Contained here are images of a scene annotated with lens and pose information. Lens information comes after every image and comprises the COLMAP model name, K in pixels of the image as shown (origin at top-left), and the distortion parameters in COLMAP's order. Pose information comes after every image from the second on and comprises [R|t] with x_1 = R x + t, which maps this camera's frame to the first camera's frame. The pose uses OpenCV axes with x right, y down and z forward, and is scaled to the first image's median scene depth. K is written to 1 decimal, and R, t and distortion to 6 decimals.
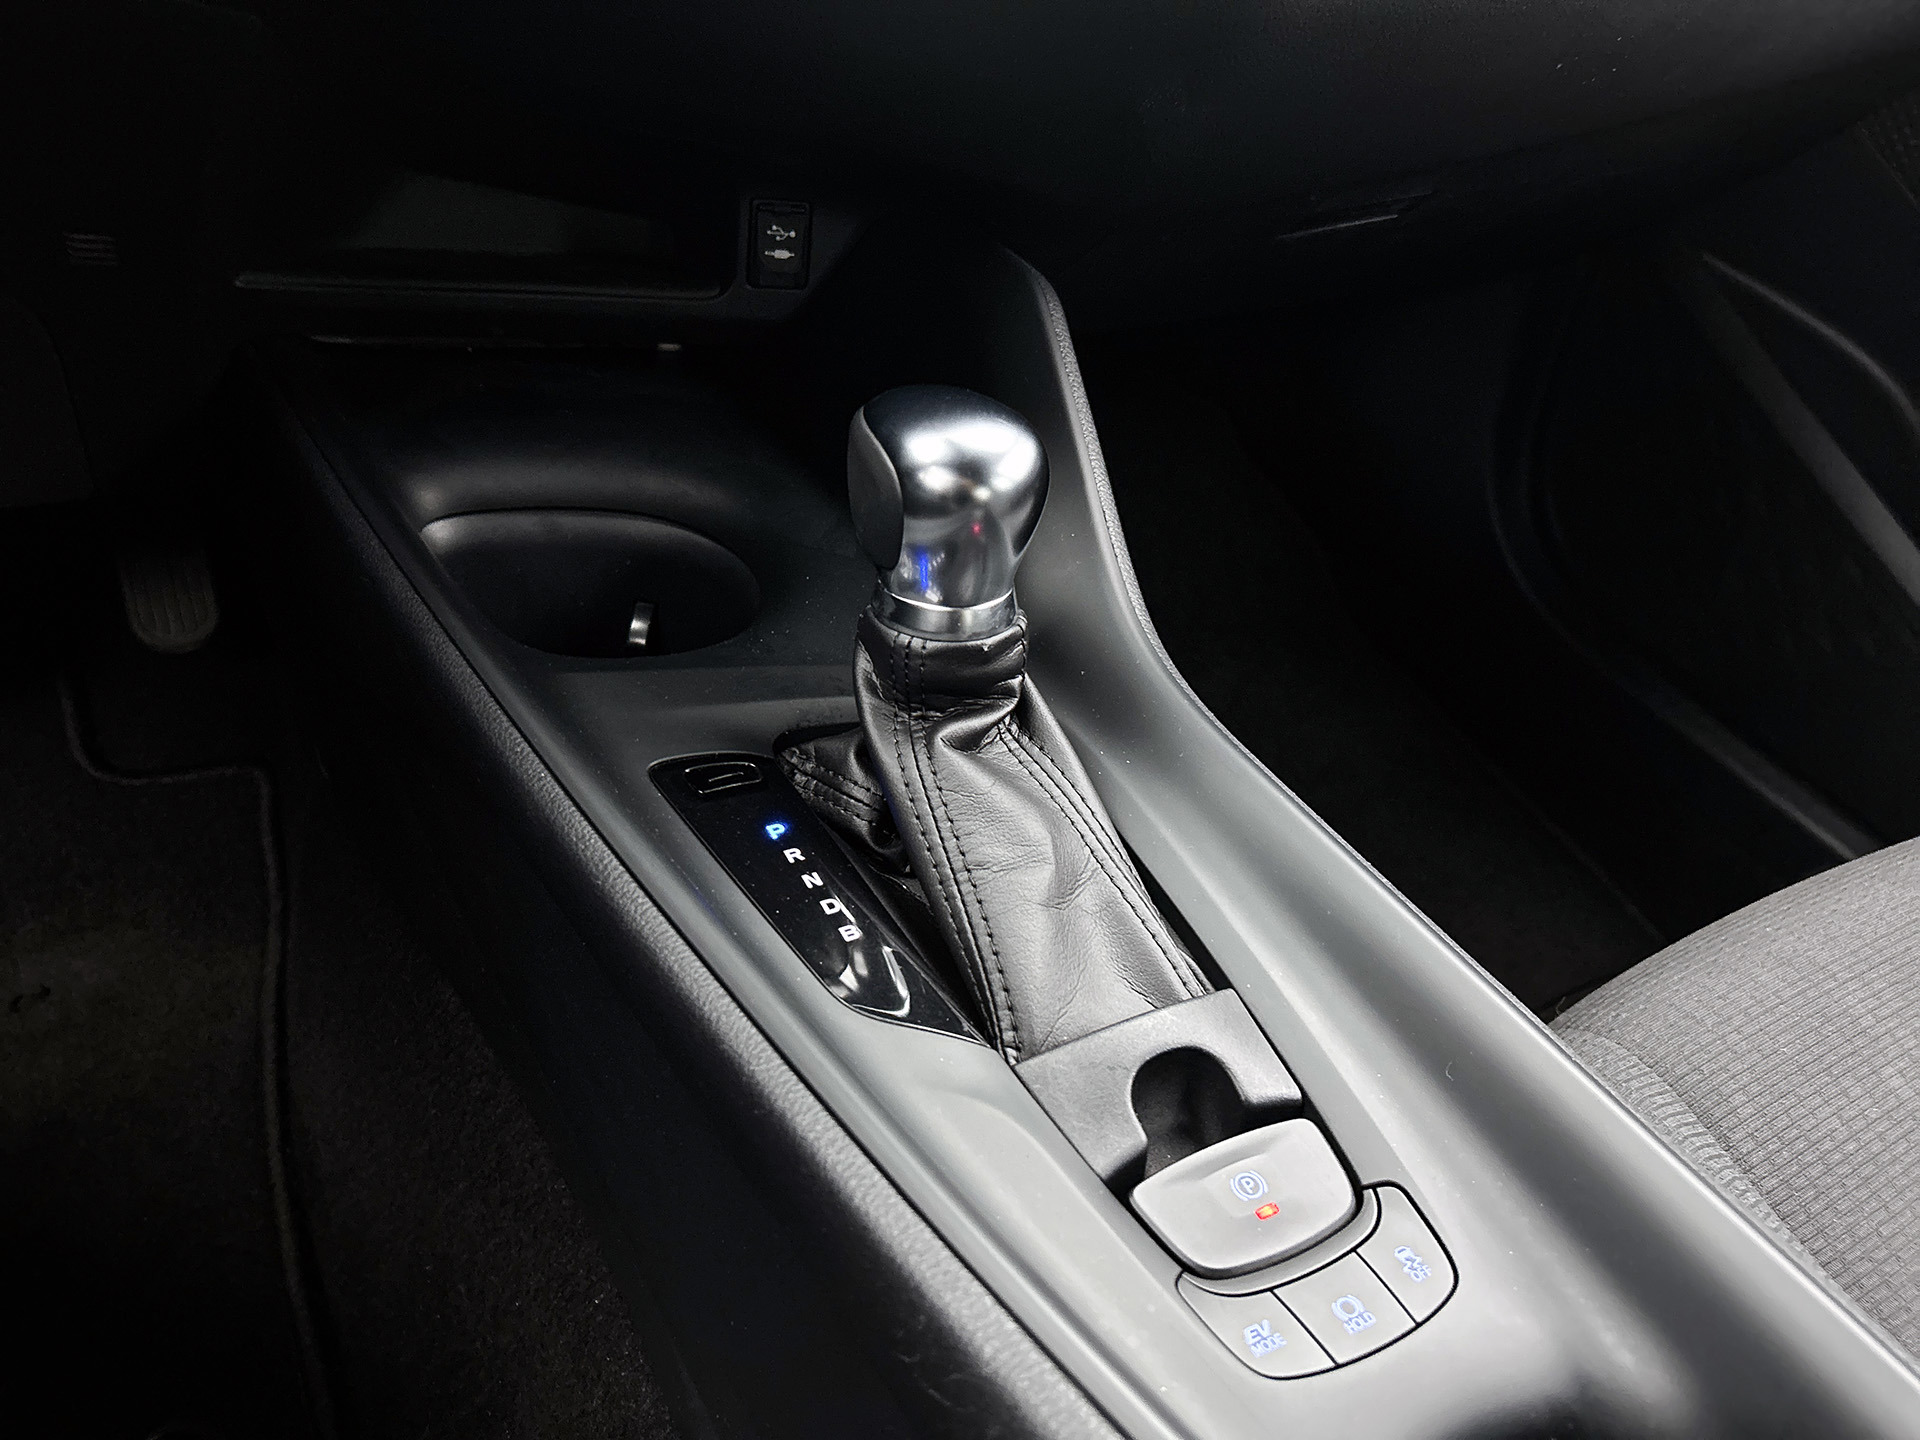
lens RADIAL K [[1465.9, 0, 962.0], [0, 1465.9, 751.1], [0, 0, 1]] dist [0.034508, -0.008259]
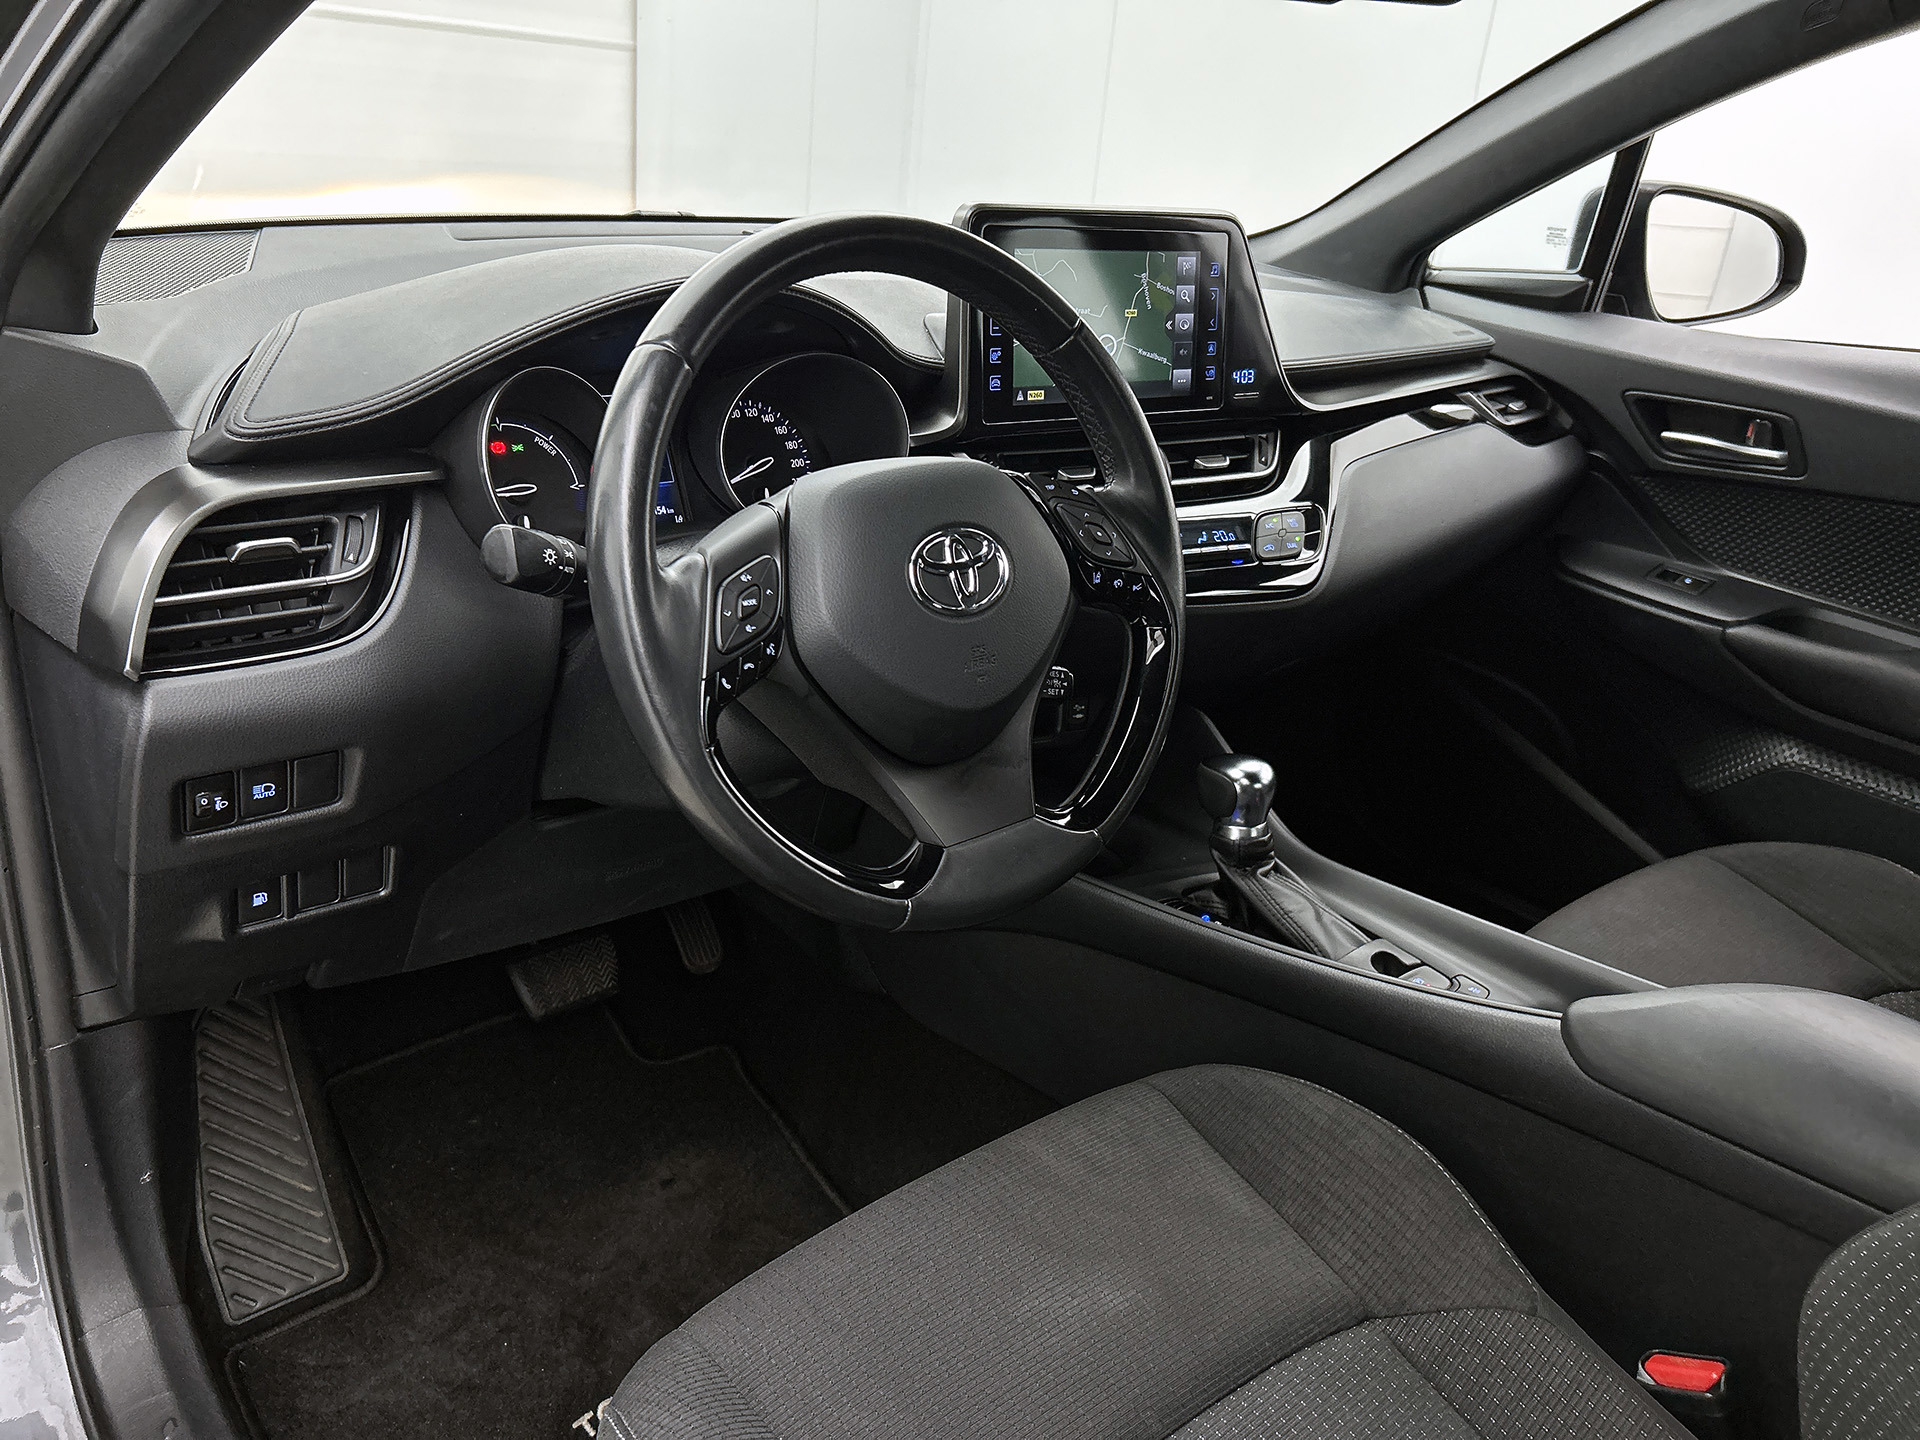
lens RADIAL K [[1457.8, 0, 960.0], [0, 1457.8, 720.0], [0, 0, 1]] dist [0.096065, 0.000331]
pose [[0.976817, -0.143151, 0.159175, -0.948448], [0.182185, 0.946330, -0.266961, 0.346258], [-0.112416, 0.289771, 0.950471, -1.622429]]
